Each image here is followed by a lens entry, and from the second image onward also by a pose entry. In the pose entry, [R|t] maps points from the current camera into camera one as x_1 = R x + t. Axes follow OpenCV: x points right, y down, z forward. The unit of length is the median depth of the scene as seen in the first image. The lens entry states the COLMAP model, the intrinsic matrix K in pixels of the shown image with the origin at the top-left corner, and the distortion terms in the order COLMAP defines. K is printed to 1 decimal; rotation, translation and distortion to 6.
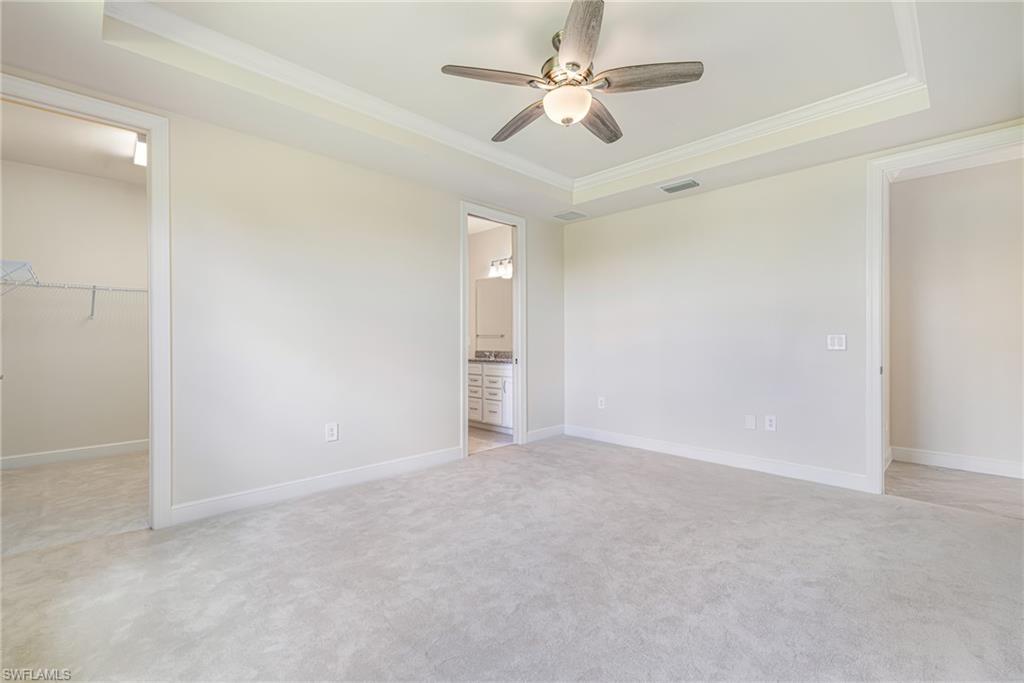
lens RADIAL K [[447.1, 0, 514.1], [0, 447.1, 340.1], [0, 0, 1]] dist [-0.002382, 0.001451]
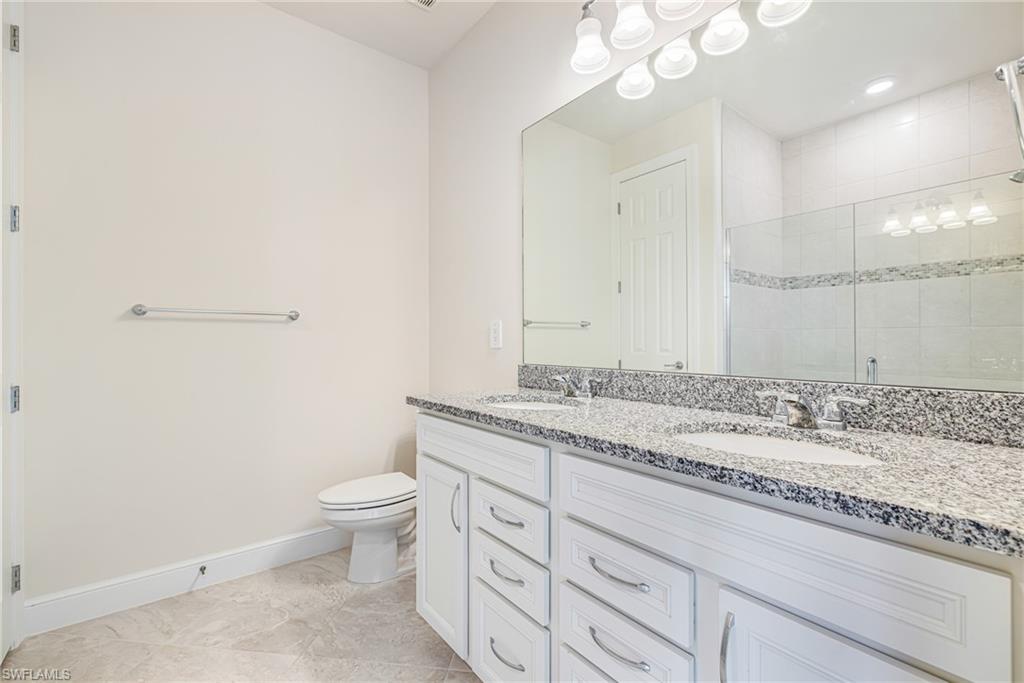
lens RADIAL K [[447.1, 0, 511.0], [0, 447.1, 339.2], [0, 0, 1]] dist [-0.002382, 0.001451]
pose [[0.992807, -0.000025, -0.119727, -0.064957], [-0.000599, 0.999986, -0.005177, 0.010079], [0.119725, 0.005211, 0.992793, 0.815011]]
